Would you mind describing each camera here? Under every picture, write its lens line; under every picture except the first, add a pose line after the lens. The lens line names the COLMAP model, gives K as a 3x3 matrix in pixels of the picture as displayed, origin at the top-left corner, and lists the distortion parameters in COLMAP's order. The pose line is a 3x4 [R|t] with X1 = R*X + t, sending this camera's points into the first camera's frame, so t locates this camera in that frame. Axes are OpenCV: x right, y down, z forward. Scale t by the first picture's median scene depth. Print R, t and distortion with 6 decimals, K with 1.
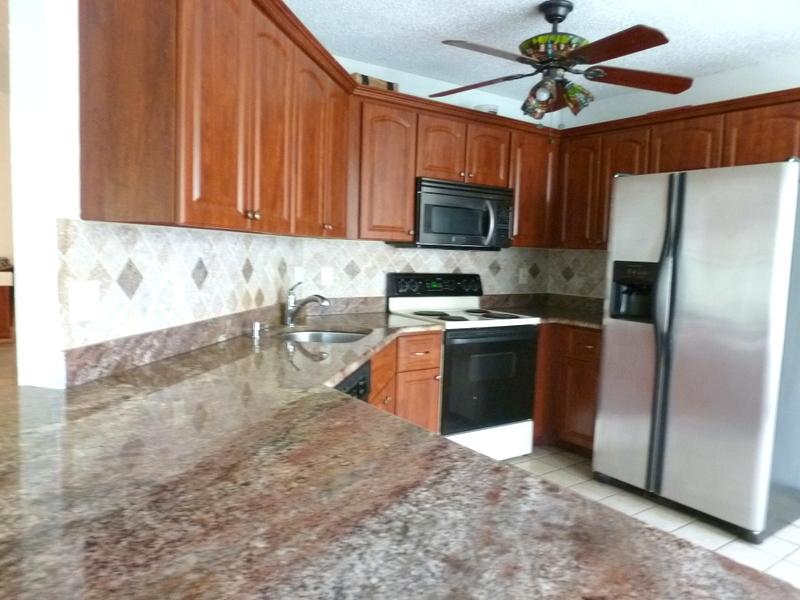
lens RADIAL K [[578.6, 0, 400.0], [0, 578.6, 300.0], [0, 0, 1]] dist [-0.052345, 0.003865]
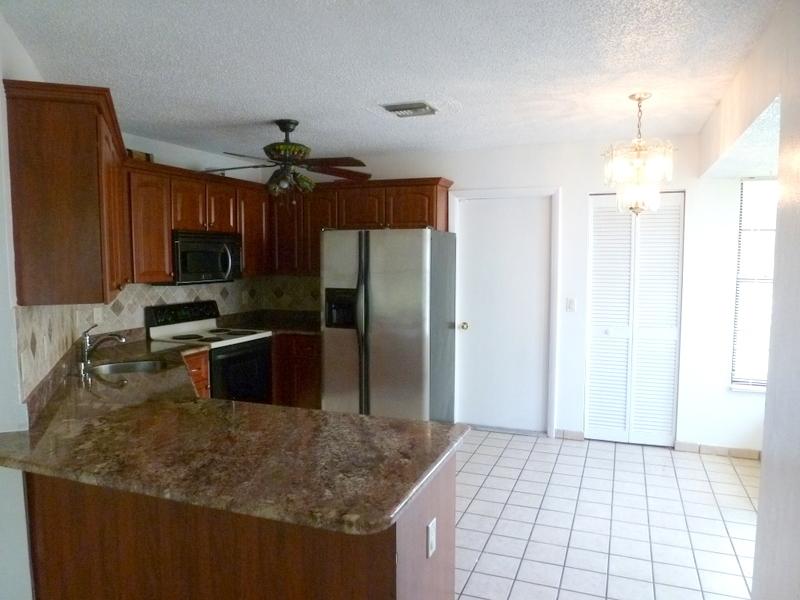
lens RADIAL K [[578.6, 0, 400.0], [0, 578.6, 300.0], [0, 0, 1]] dist [-0.052345, 0.003865]
pose [[0.830786, -0.078670, 0.551004, -0.275683], [0.077104, 0.996683, 0.026047, -0.060557], [-0.551226, 0.020845, 0.834096, -0.317386]]
